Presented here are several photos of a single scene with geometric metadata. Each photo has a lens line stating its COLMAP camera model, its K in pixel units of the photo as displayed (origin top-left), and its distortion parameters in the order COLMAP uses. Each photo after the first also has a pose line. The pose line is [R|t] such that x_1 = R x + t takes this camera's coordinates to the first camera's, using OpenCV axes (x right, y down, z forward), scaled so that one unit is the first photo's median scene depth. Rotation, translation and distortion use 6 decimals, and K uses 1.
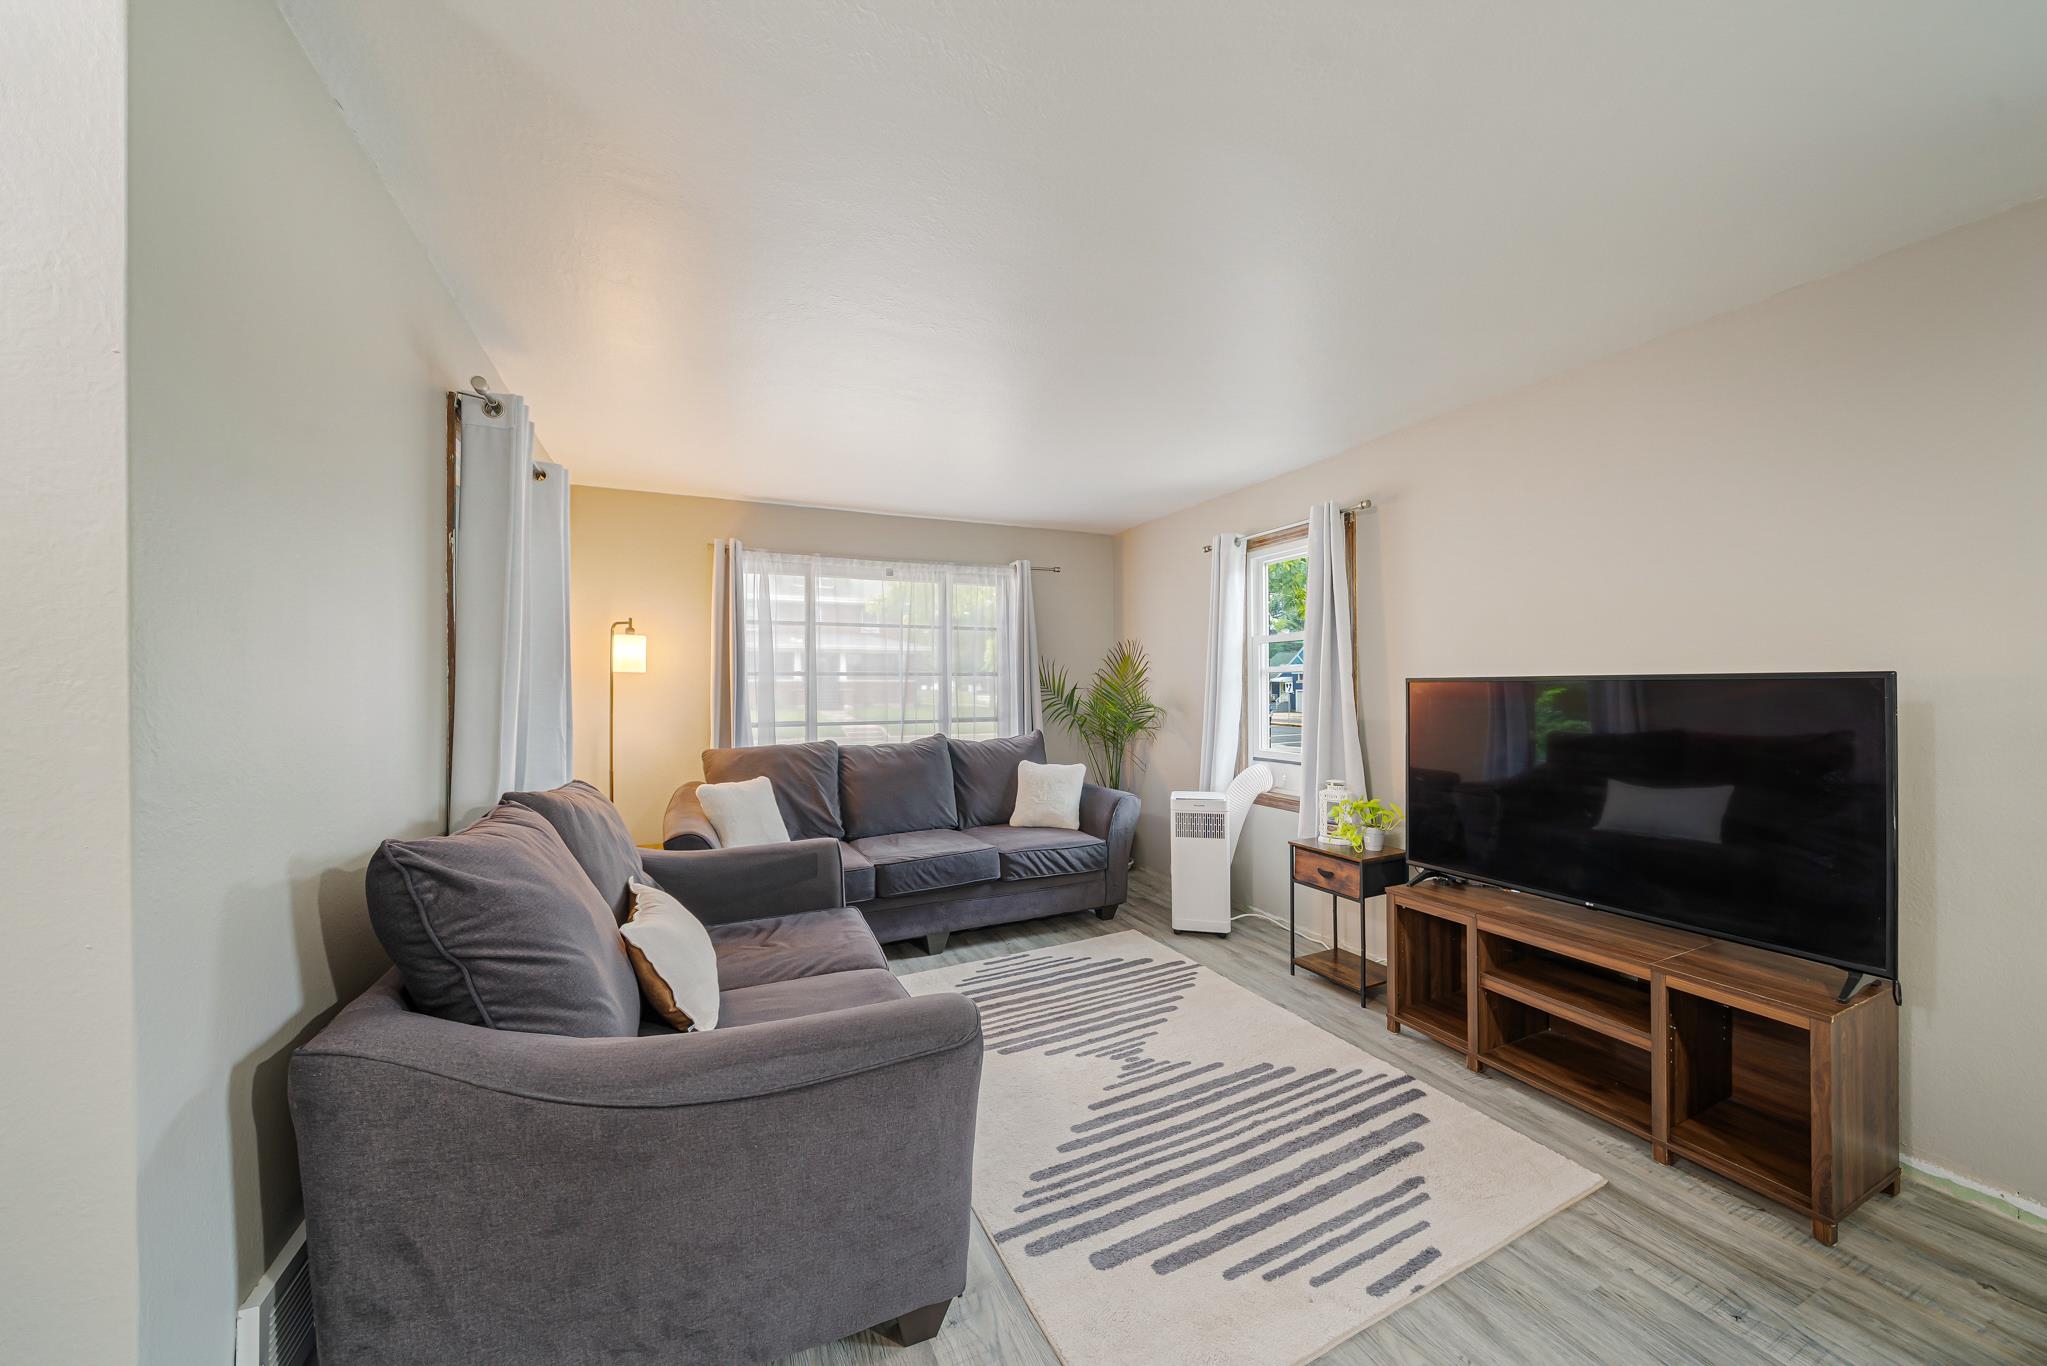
lens RADIAL K [[726.4, 0, 1016.9], [0, 726.4, 678.7], [0, 0, 1]] dist [-0.000494, 0.000167]
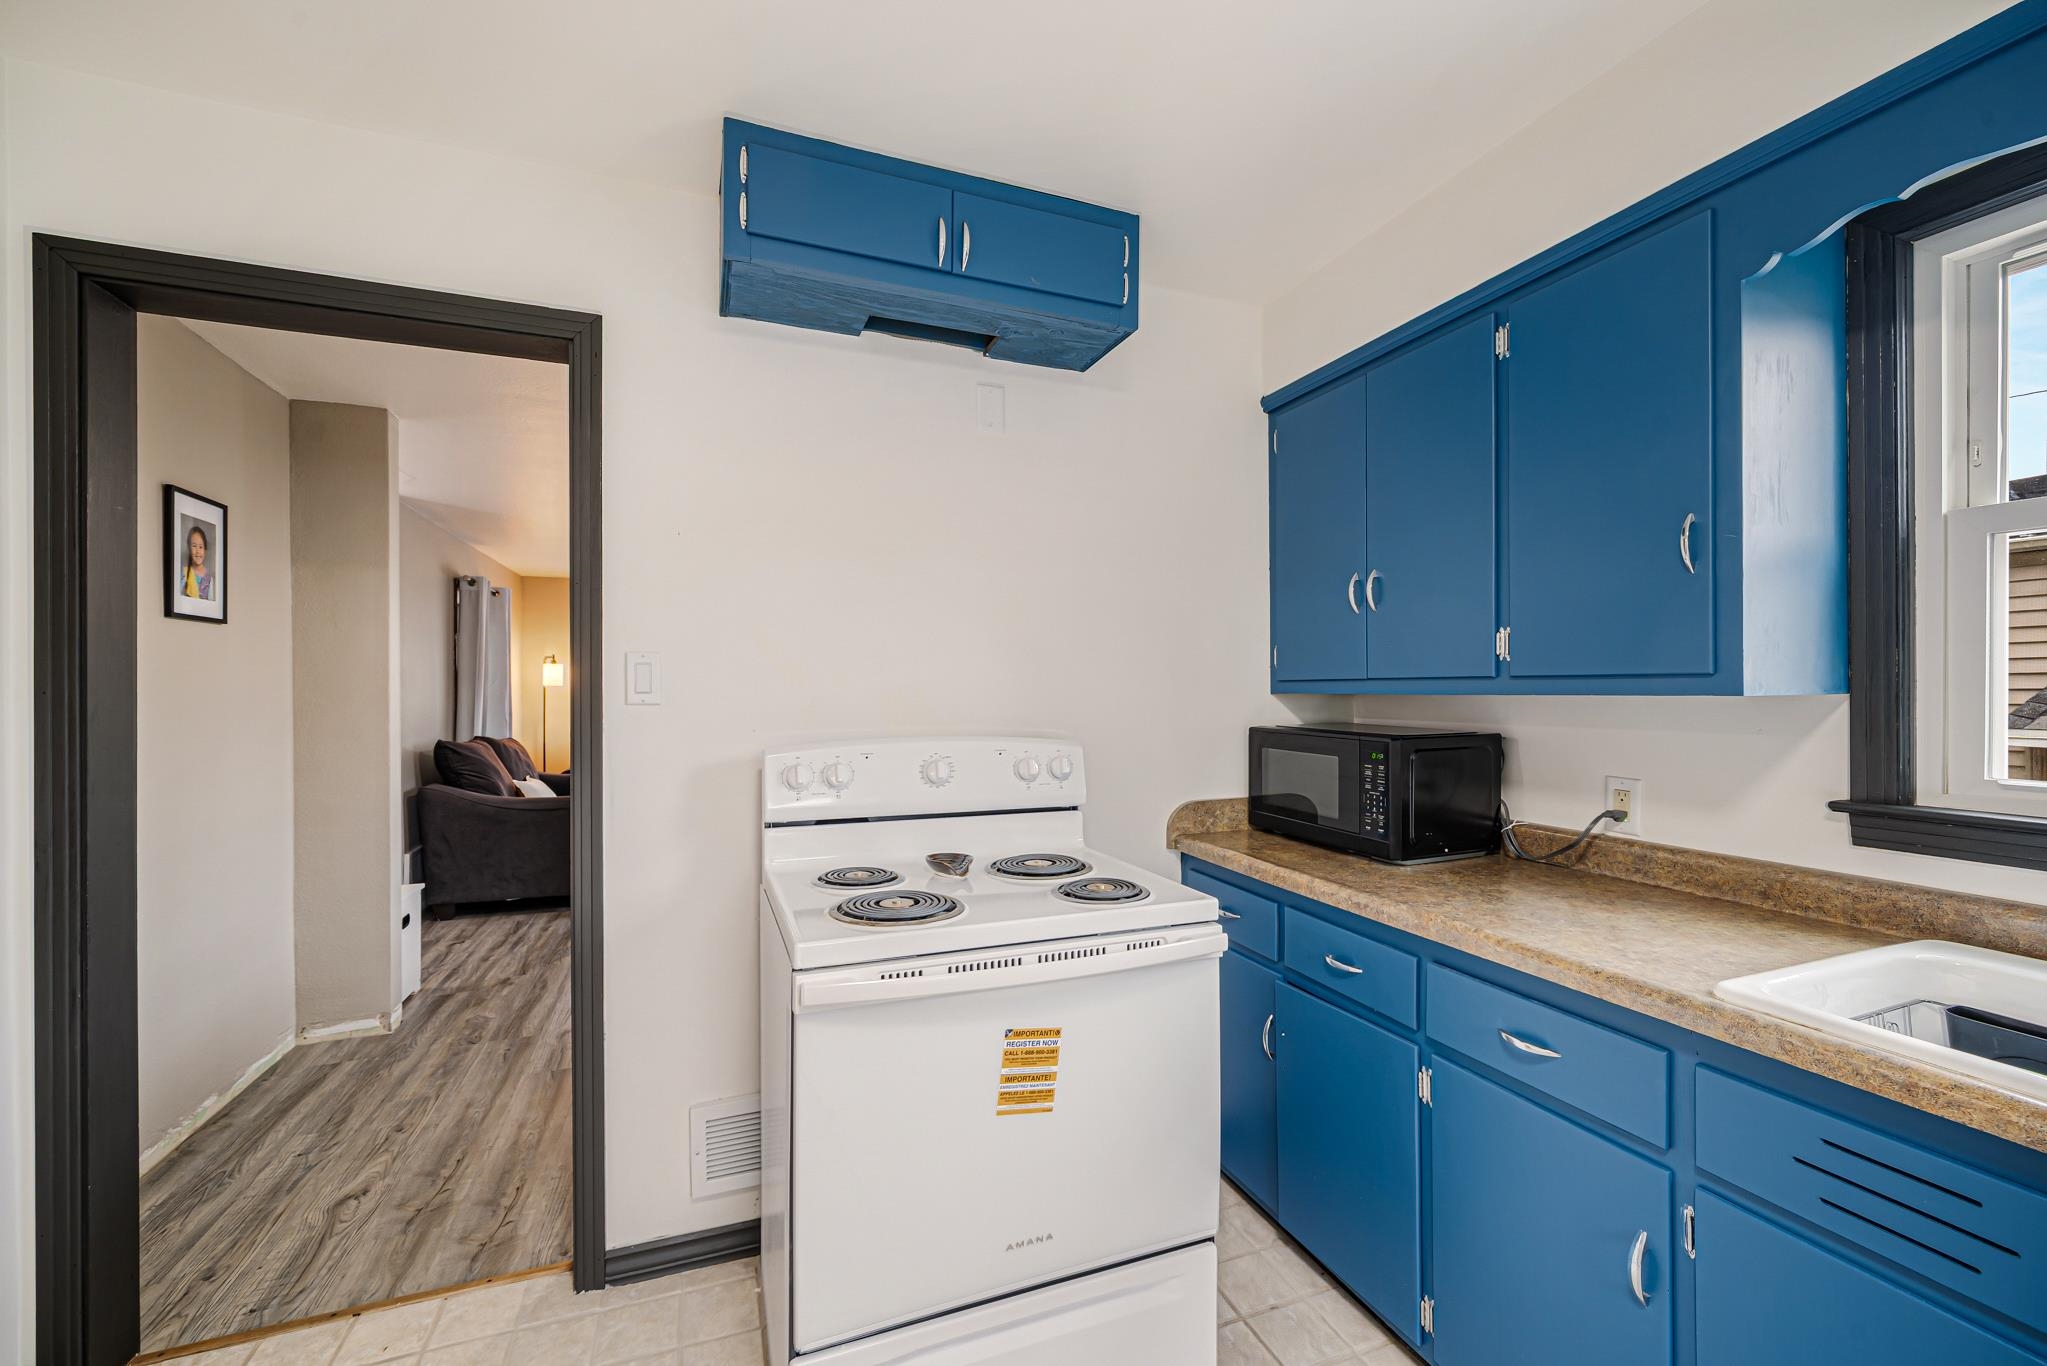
lens RADIAL K [[822.2, 0, 1024.6], [0, 822.2, 689.2], [0, 0, 1]] dist [-0.001640, -0.000518]
pose [[0.998269, 0.003500, -0.058703, 1.091872], [-0.002884, 0.999940, 0.010566, -0.037147], [0.058736, -0.010379, 0.998220, -1.390870]]
